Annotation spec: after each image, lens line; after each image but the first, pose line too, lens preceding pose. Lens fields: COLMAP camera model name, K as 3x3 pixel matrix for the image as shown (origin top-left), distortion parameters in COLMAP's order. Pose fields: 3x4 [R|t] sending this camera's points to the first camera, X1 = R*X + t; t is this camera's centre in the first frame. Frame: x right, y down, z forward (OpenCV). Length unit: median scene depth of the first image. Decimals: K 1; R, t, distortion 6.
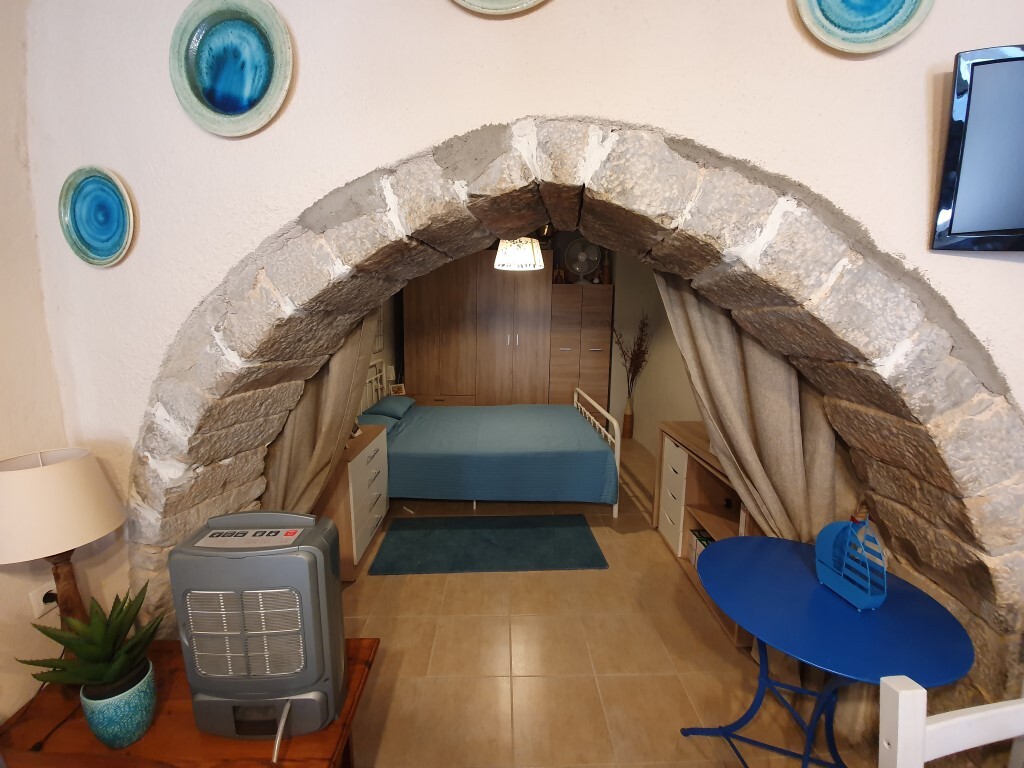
lens RADIAL K [[404.7, 0, 509.4], [0, 404.7, 383.2], [0, 0, 1]] dist [0.011725, -0.016095]
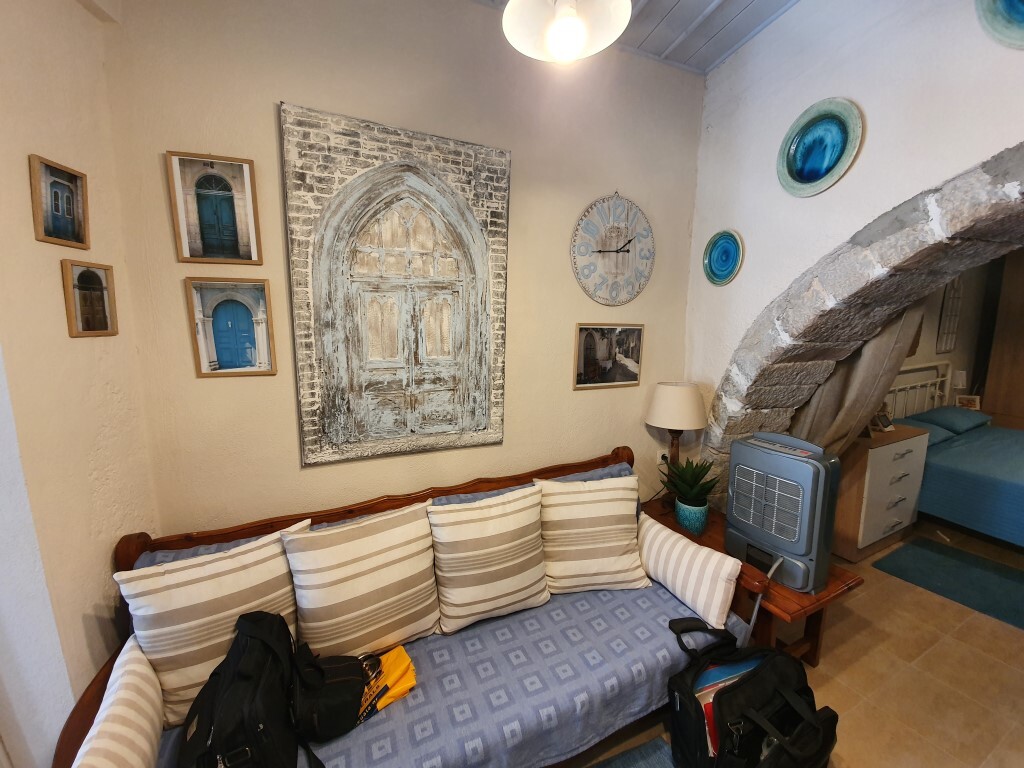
lens RADIAL K [[404.7, 0, 509.4], [0, 404.7, 383.2], [0, 0, 1]] dist [0.011725, -0.016095]
pose [[0.393455, 0.124784, -0.910836, 0.294373], [-0.124448, 0.988856, 0.081714, 0.102348], [0.910882, 0.081200, 0.404599, -0.502148]]
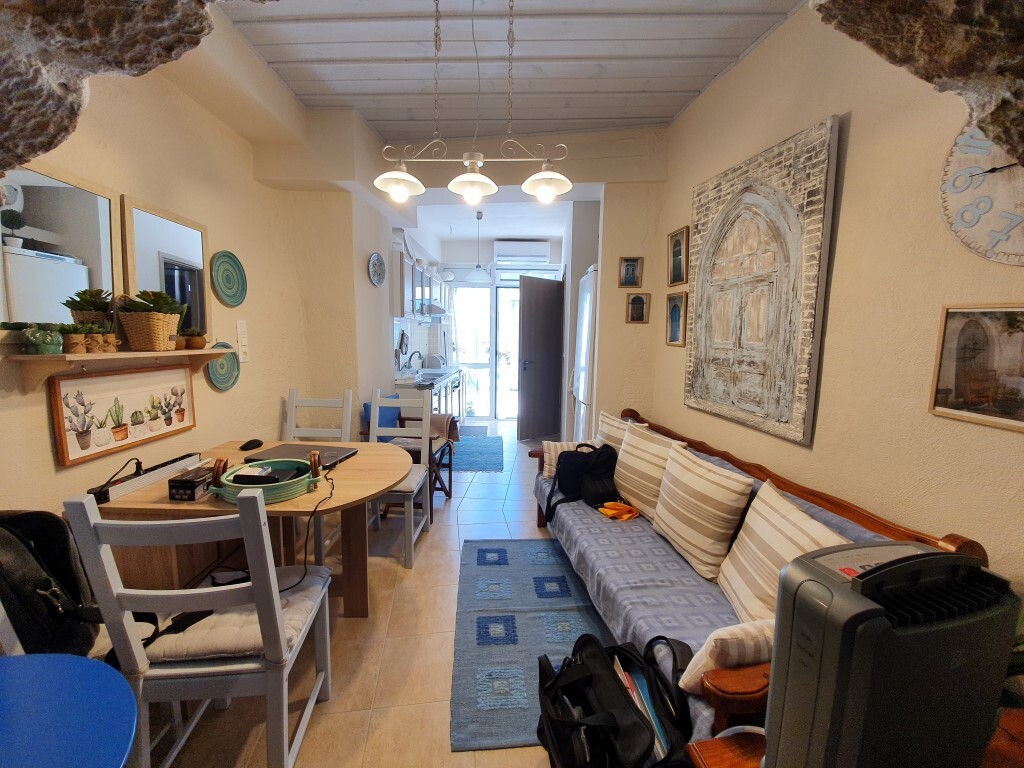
lens RADIAL K [[404.7, 0, 509.4], [0, 404.7, 383.2], [0, 0, 1]] dist [0.011725, -0.016095]
pose [[-0.989703, -0.002185, -0.143119, 0.088310], [-0.040559, 0.963183, 0.265771, -0.062402], [0.137269, 0.268839, -0.953354, 1.161858]]
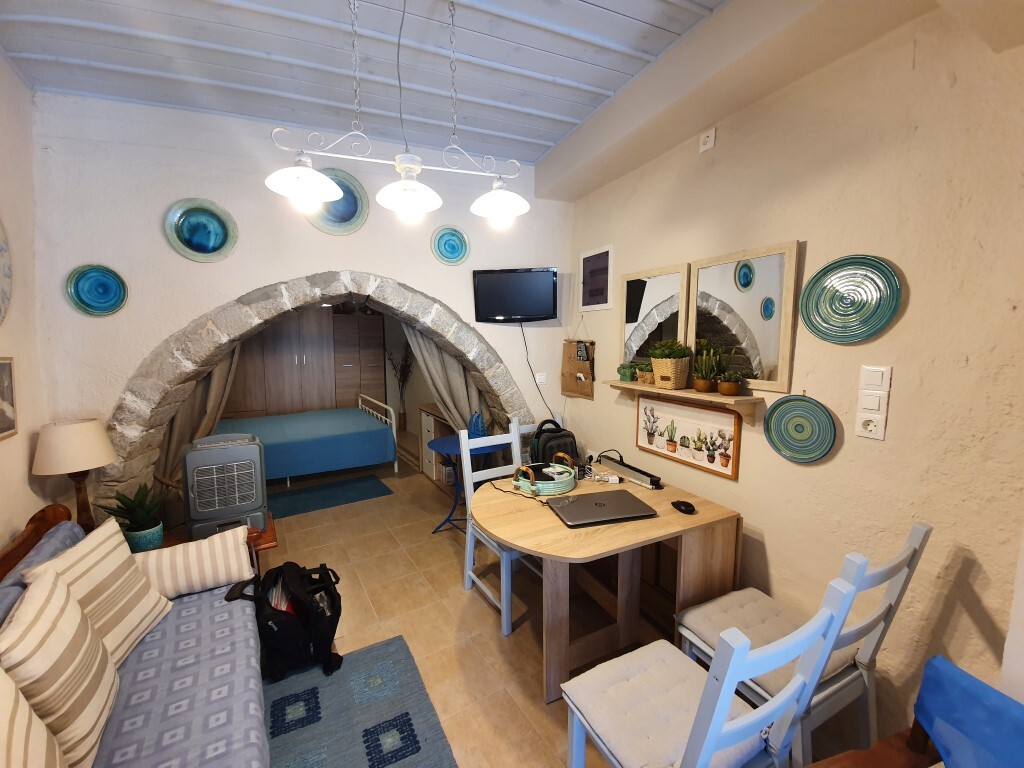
lens RADIAL K [[404.7, 0, 509.4], [0, 404.7, 383.2], [0, 0, 1]] dist [0.011725, -0.016095]
pose [[0.855458, -0.060889, 0.514280, -0.329172], [0.088088, 0.995701, -0.028639, 0.198901], [-0.510325, 0.069801, 0.857144, -1.305889]]
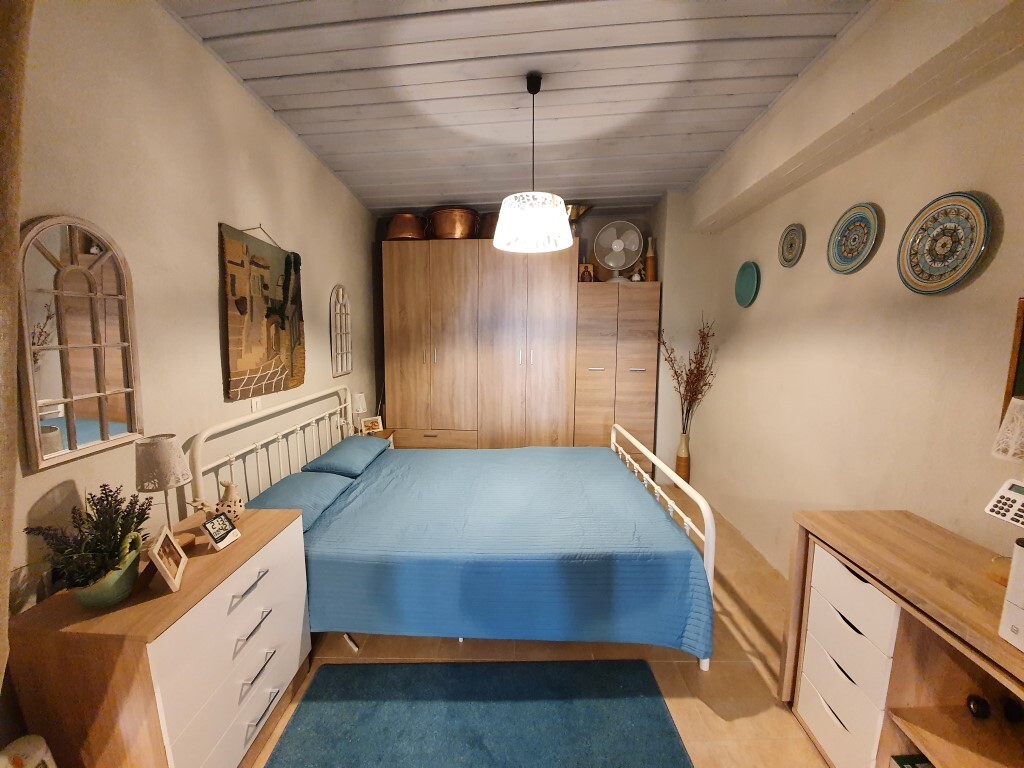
lens RADIAL K [[404.7, 0, 509.4], [0, 404.7, 383.2], [0, 0, 1]] dist [0.011725, -0.016095]
pose [[0.999226, -0.005376, -0.038971, 0.029349], [0.003967, 0.999339, -0.036147, -0.123854], [0.039139, 0.035964, 0.998586, 0.989083]]
